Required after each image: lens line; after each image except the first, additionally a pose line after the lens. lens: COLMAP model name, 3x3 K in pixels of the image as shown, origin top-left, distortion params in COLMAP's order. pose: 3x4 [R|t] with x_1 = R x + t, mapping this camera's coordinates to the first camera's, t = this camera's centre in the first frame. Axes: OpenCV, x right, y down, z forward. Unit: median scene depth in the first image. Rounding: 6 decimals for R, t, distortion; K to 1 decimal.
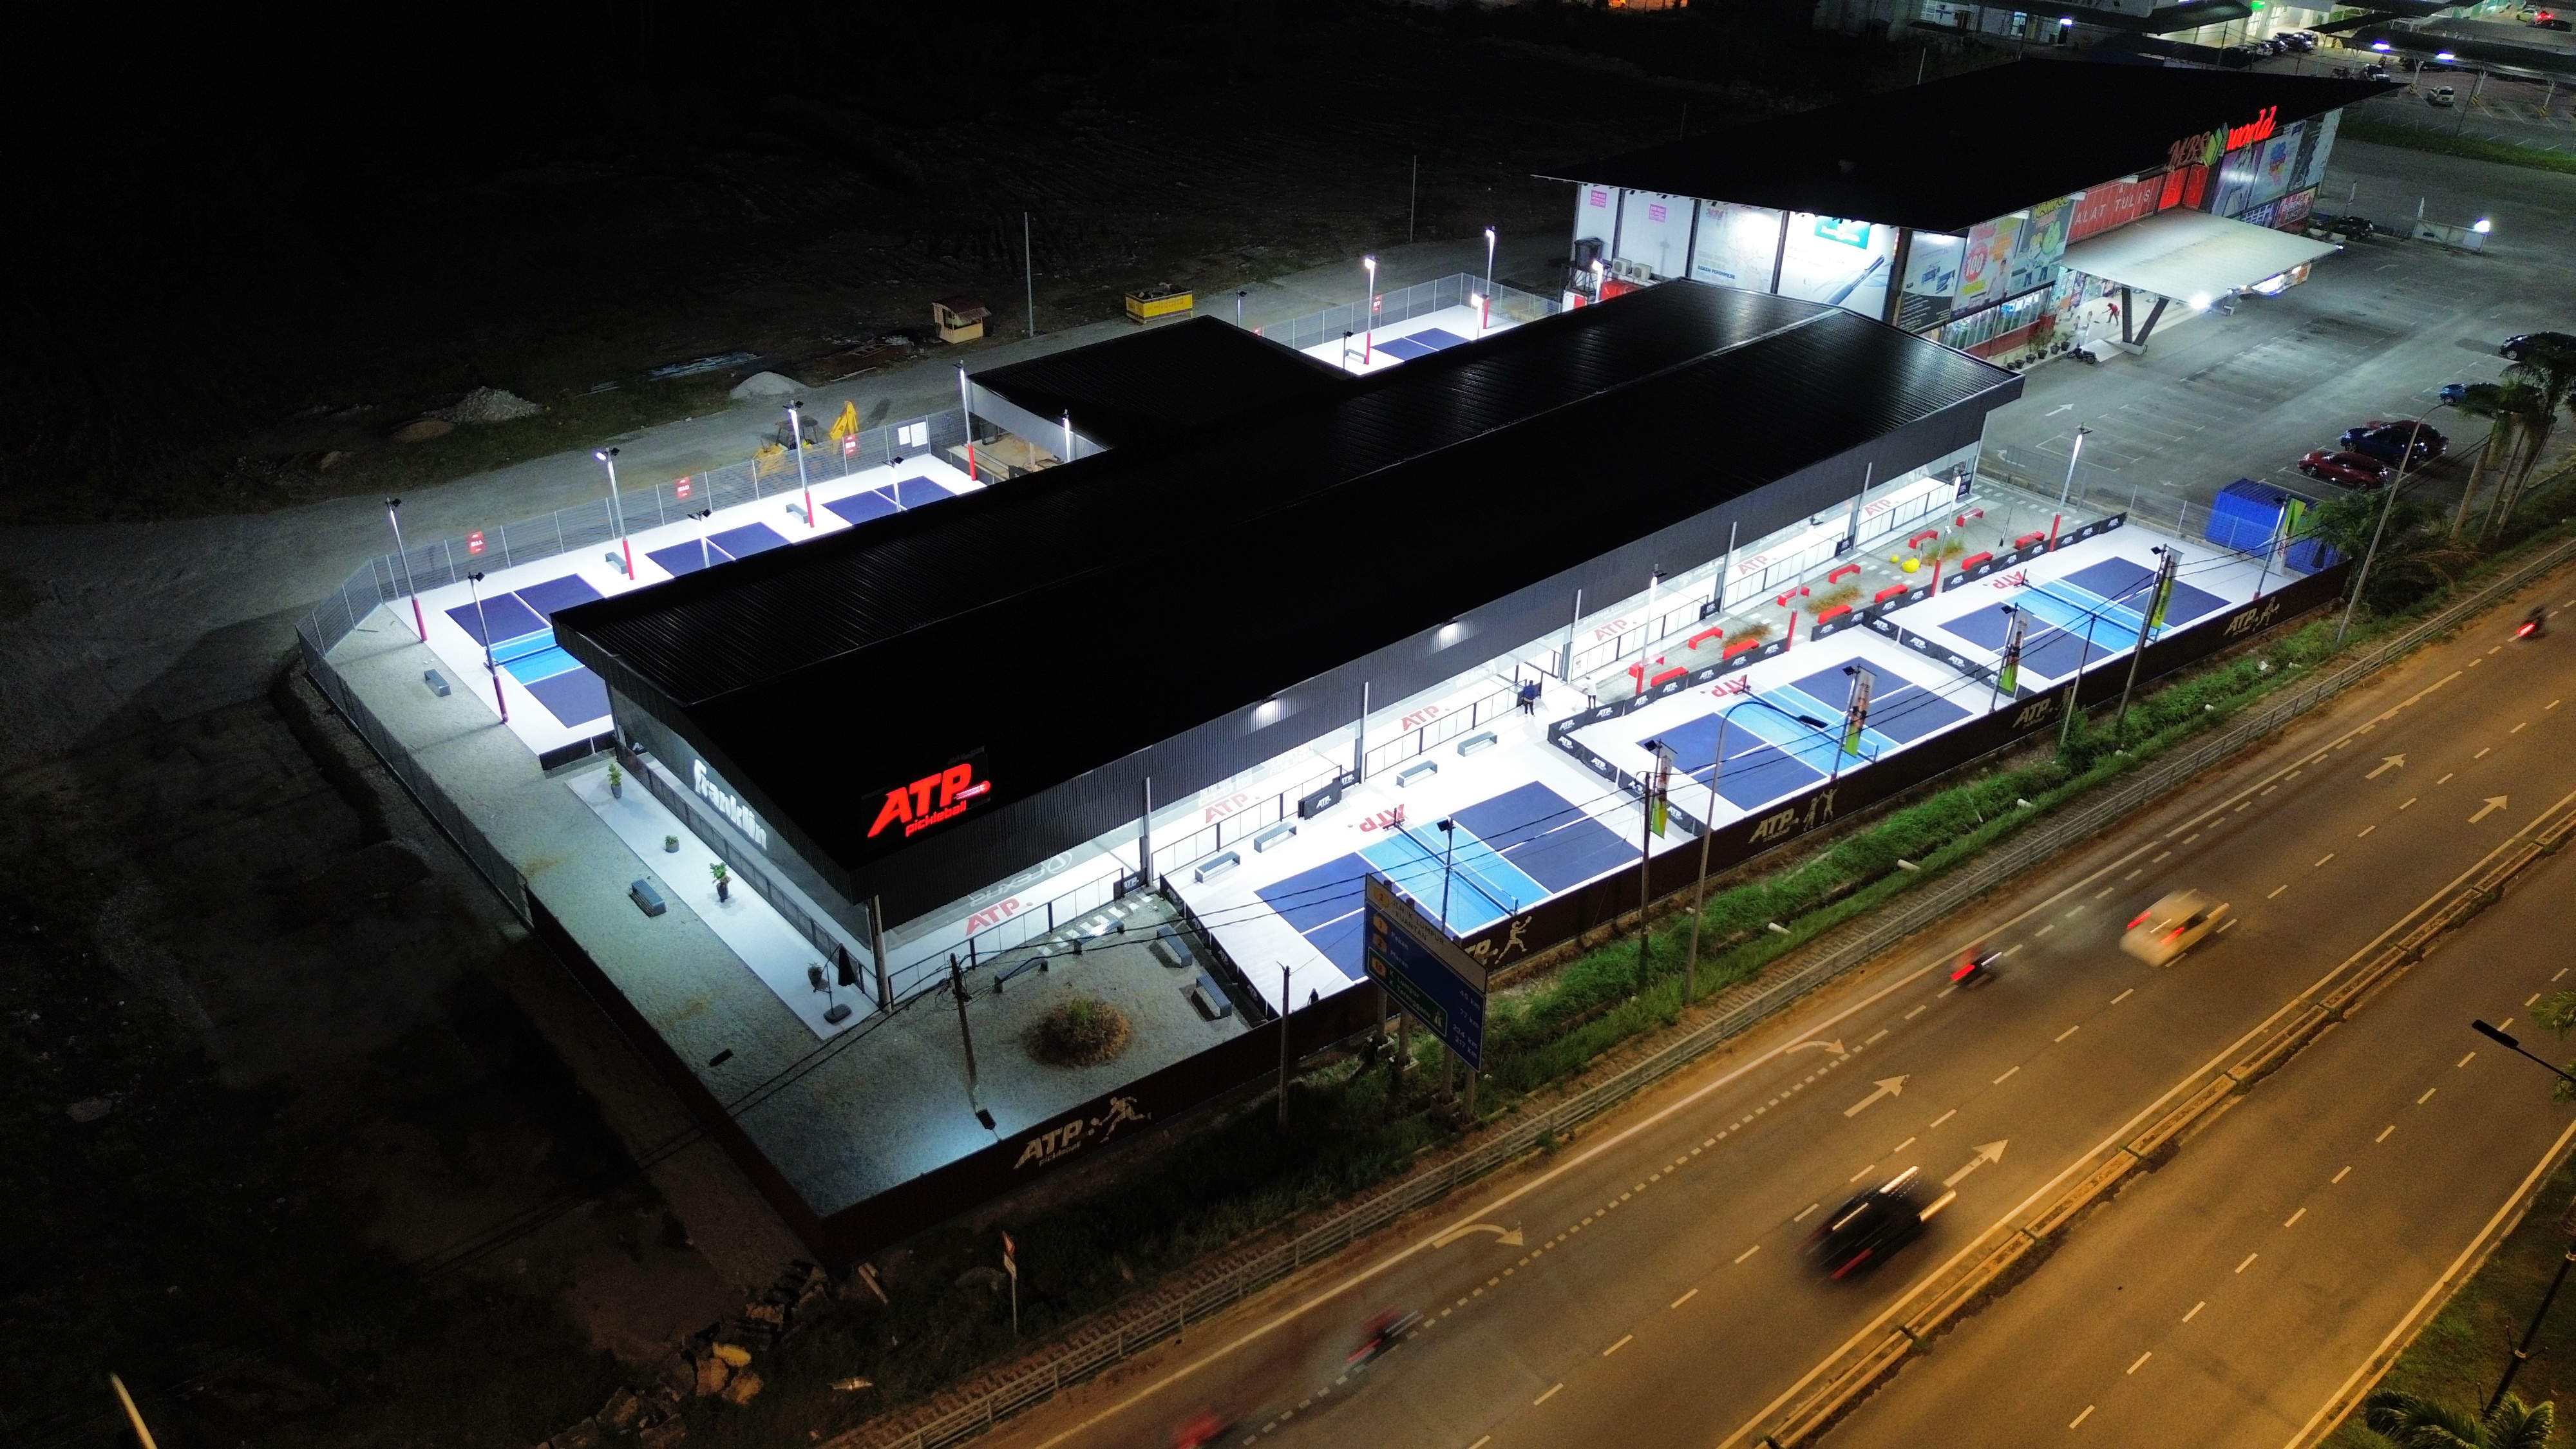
lens RADIAL K [[1819.5, 0, 1288.0], [0, 1819.5, 724.5], [0, 0, 1]] dist [0.070902, -0.077856]
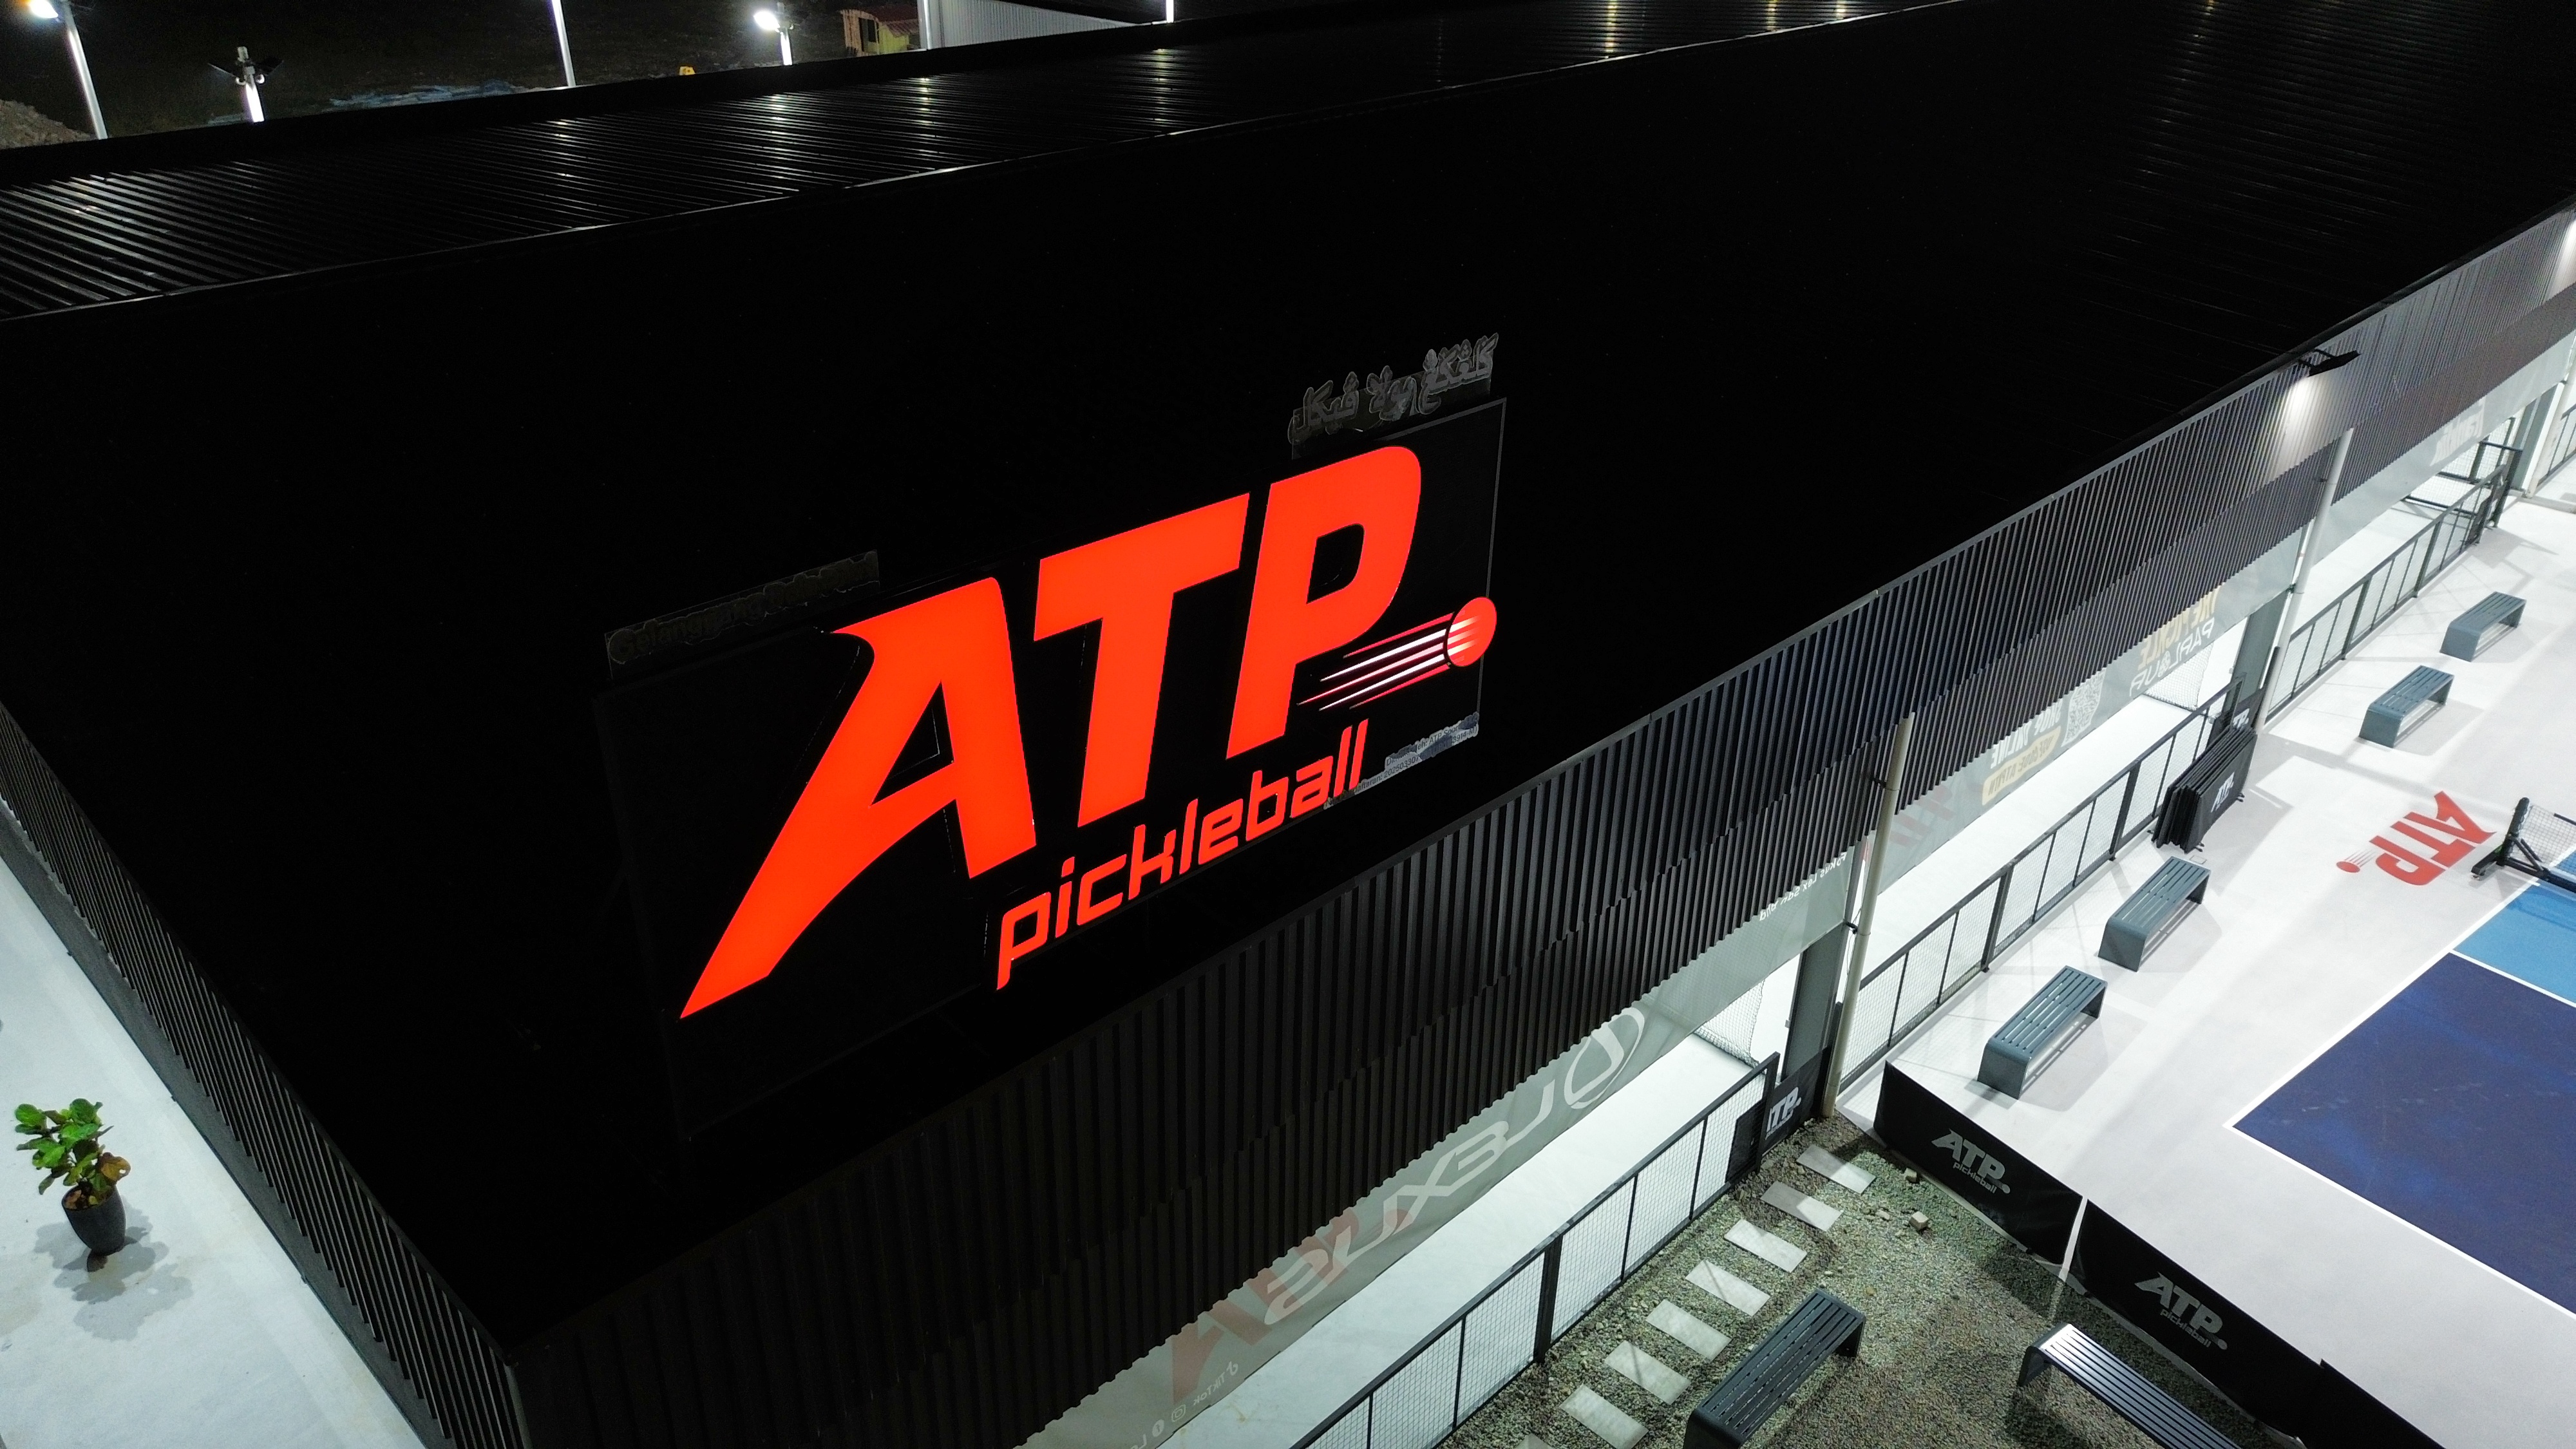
lens RADIAL K [[1819.5, 0, 1288.0], [0, 1819.5, 724.5], [0, 0, 1]] dist [0.070902, -0.077856]
pose [[0.997781, -0.027750, 0.060529, -0.169494], [0.030347, 0.998639, -0.042424, 0.042484], [-0.059269, 0.044167, 0.997264, 0.753022]]
